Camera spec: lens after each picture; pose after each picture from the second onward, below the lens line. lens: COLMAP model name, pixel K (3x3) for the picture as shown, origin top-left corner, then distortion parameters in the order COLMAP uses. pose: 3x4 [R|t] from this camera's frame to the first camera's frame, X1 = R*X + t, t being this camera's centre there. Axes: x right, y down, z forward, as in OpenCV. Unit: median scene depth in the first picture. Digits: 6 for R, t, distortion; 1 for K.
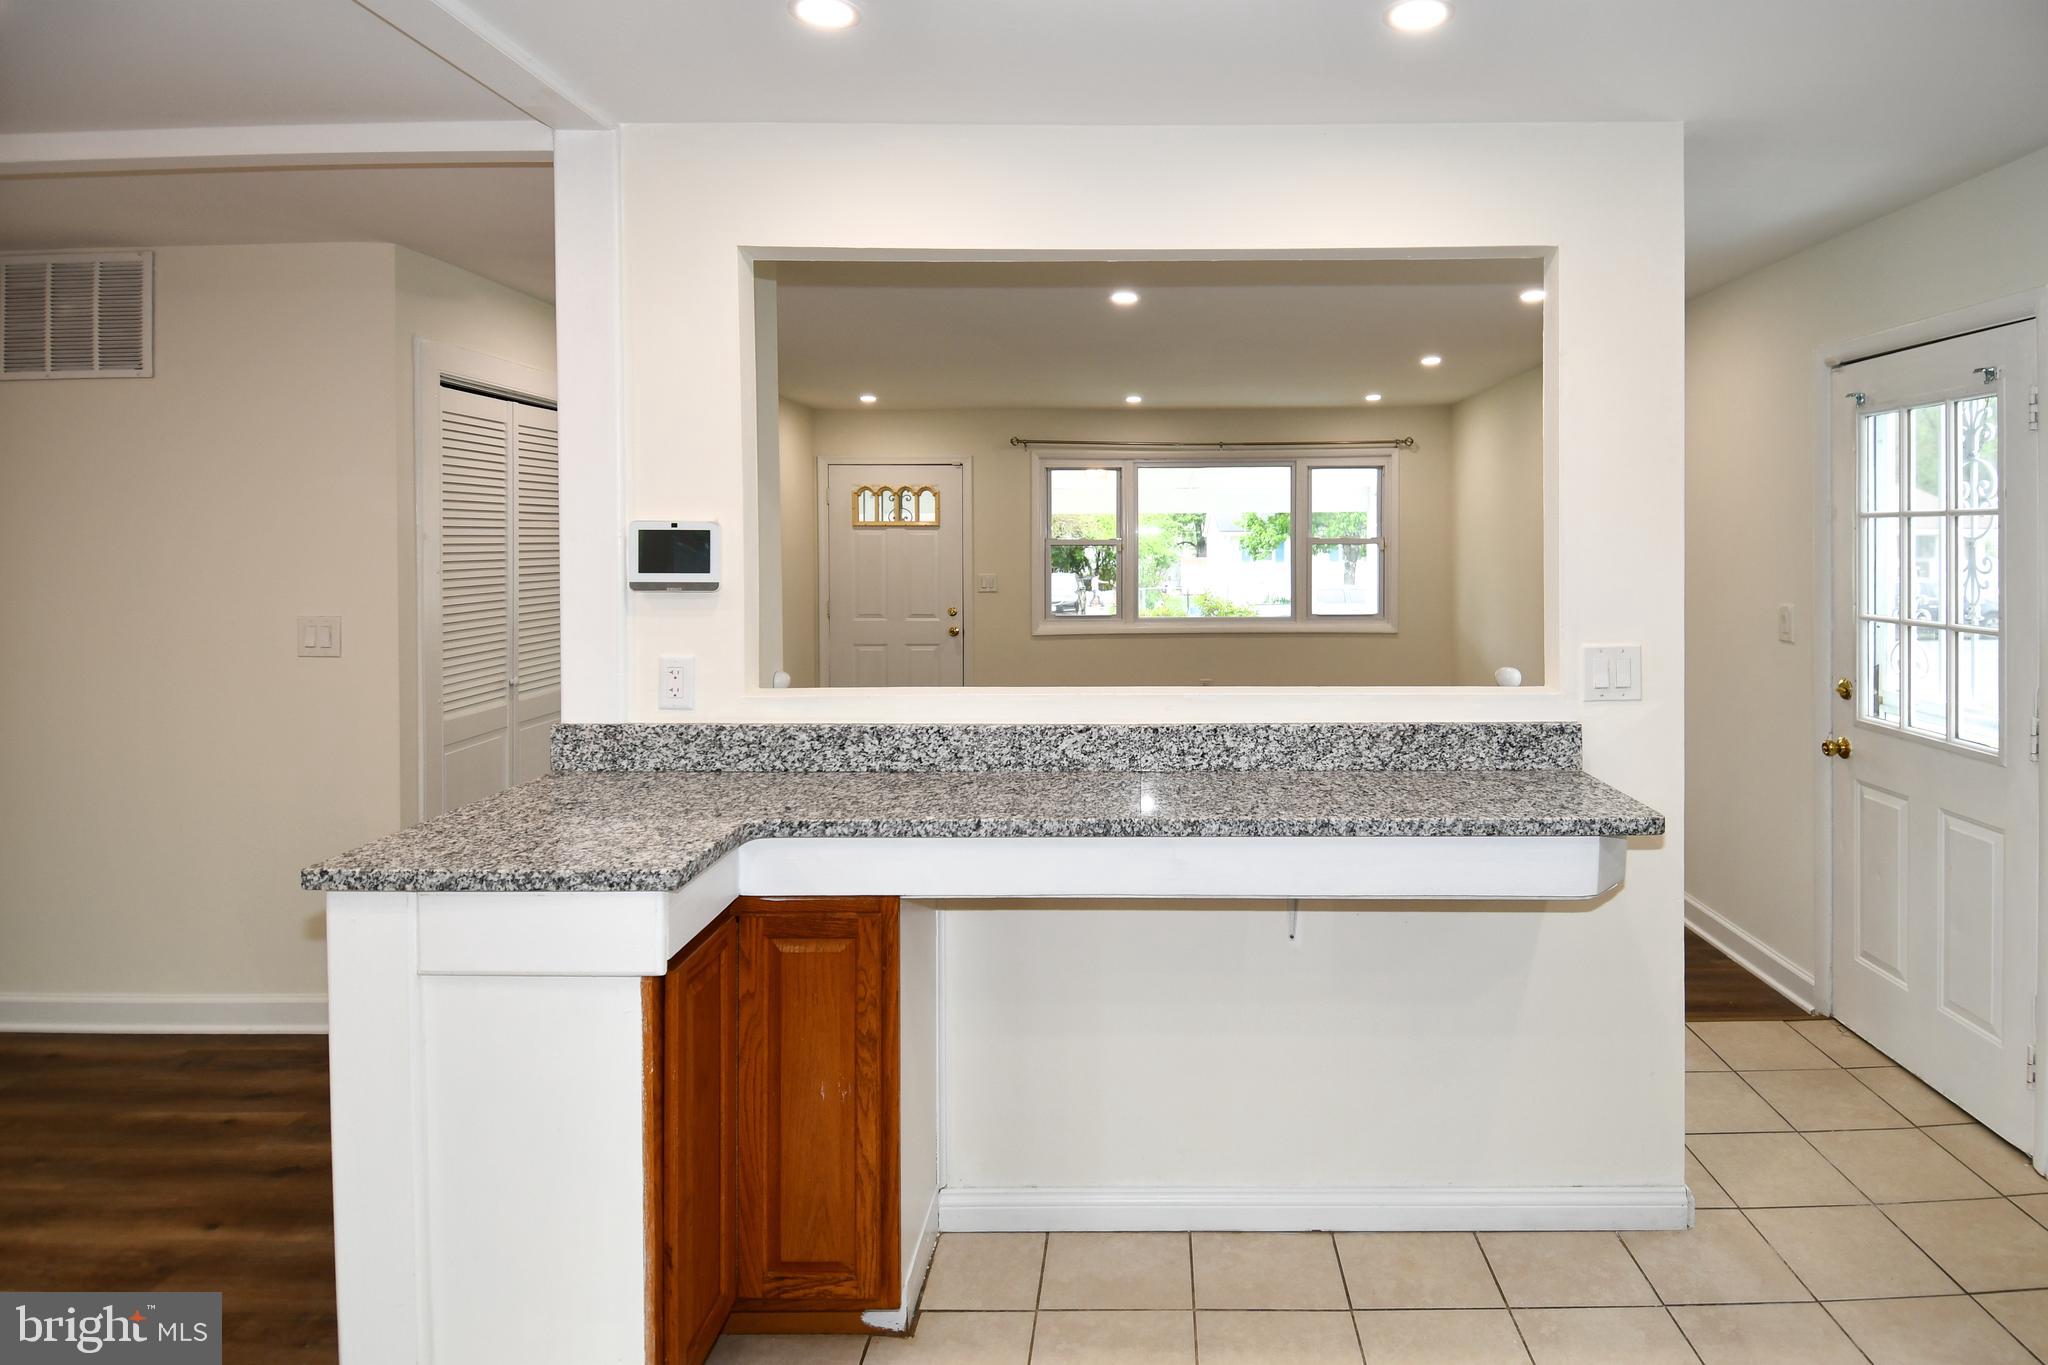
lens RADIAL K [[1139.8, 0, 1170.8], [0, 1139.8, 552.6], [0, 0, 1]] dist [0.020190, -0.001346]
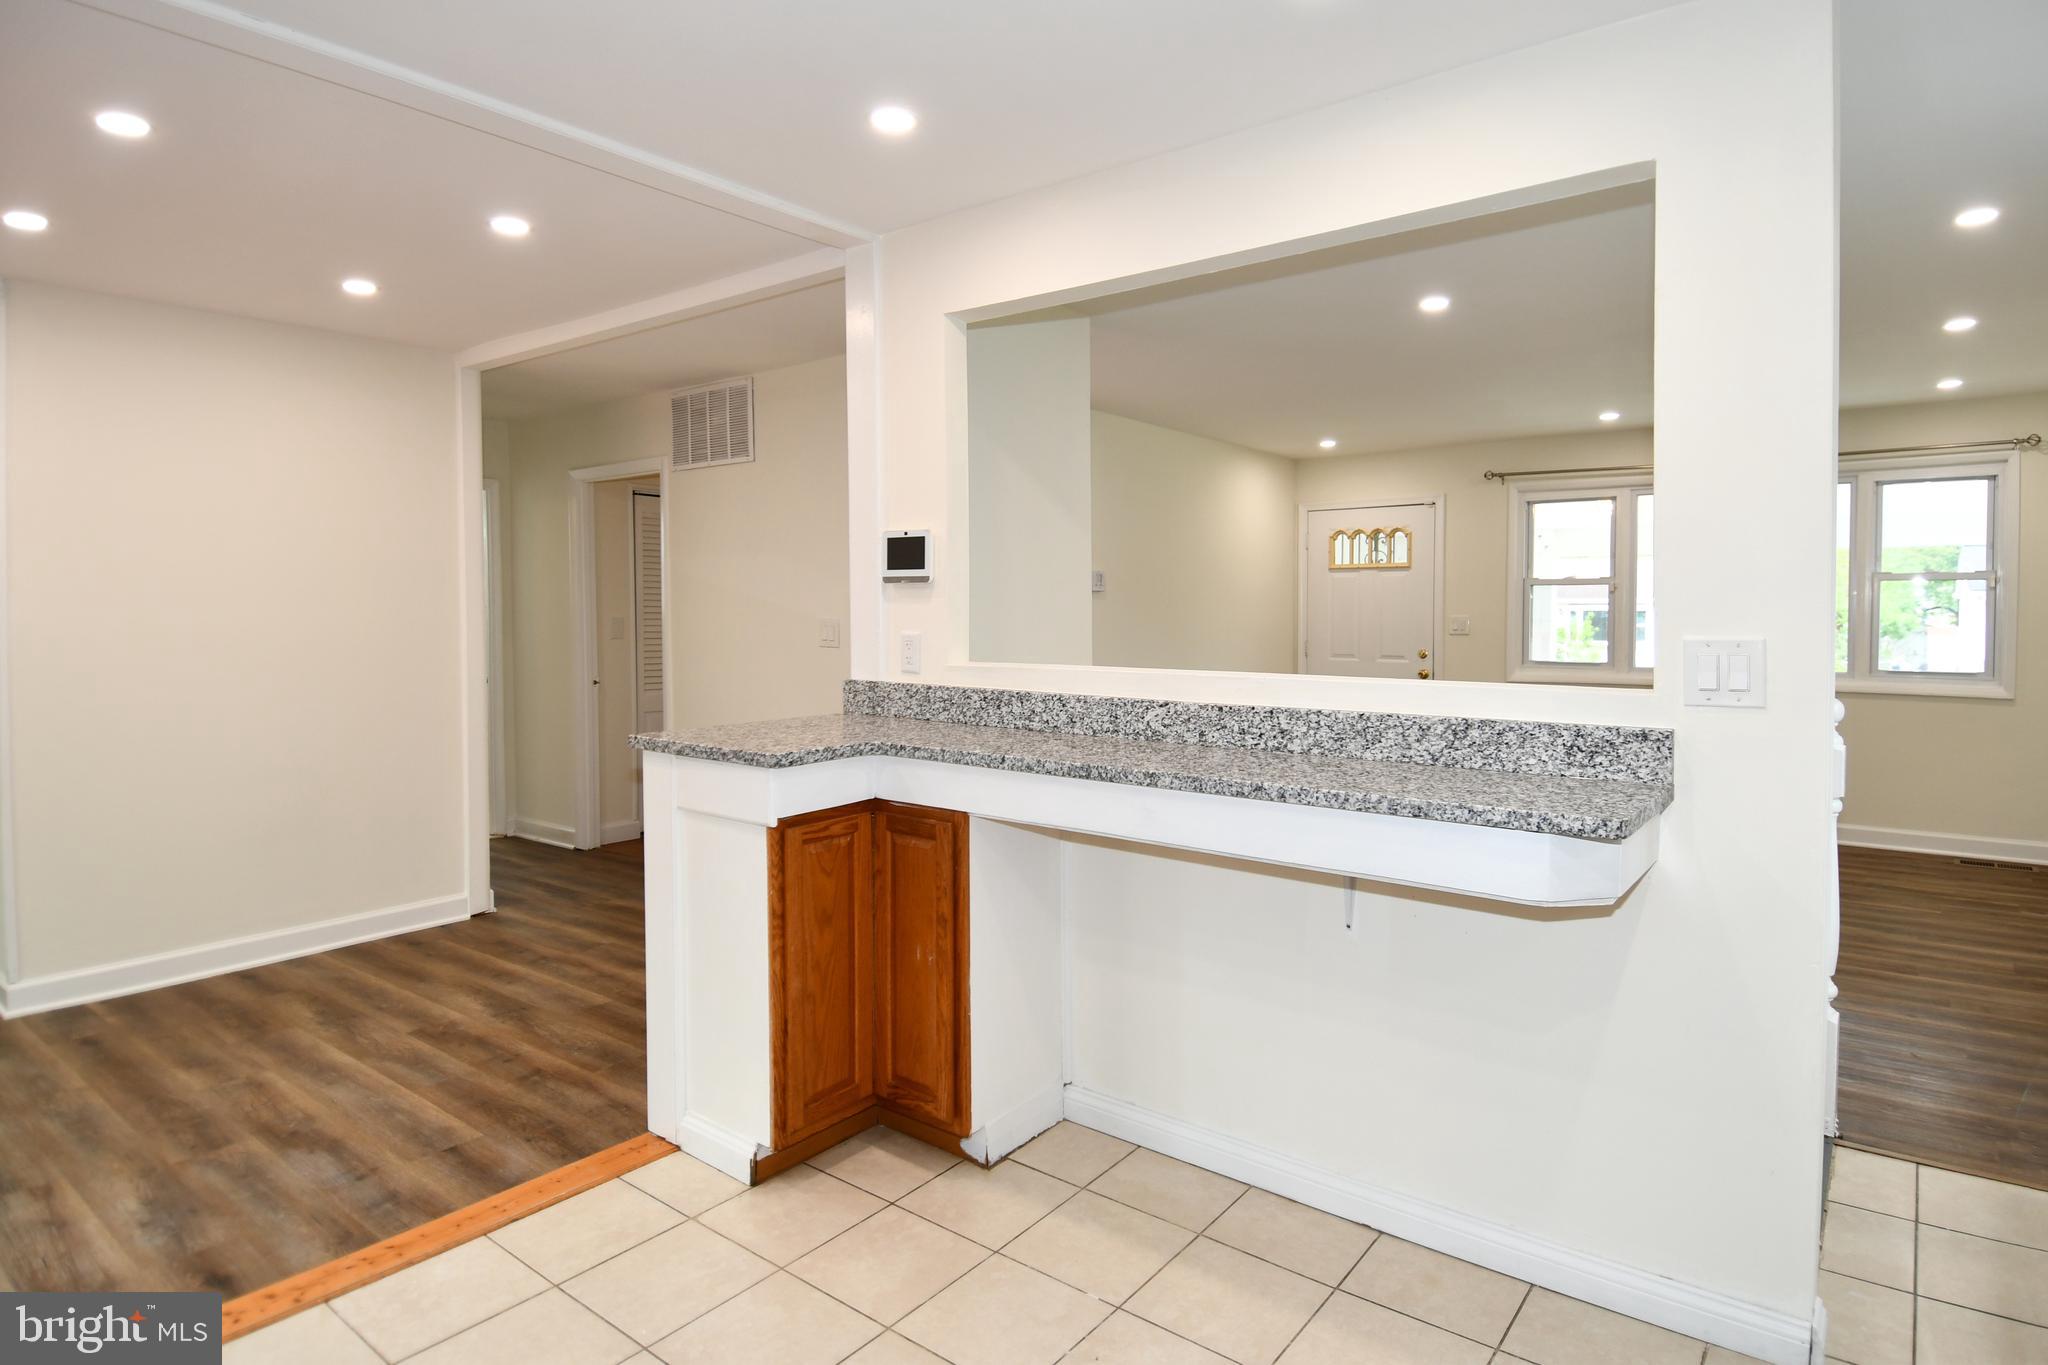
lens RADIAL K [[1136.0, 0, 1034.3], [0, 1136.0, 640.9], [0, 0, 1]] dist [0.056751, -0.064038]
pose [[0.783269, 0.021984, -0.621294, 0.511999], [-0.009931, 0.999690, 0.022853, 0.069519], [0.621603, -0.011730, 0.783244, 0.055756]]
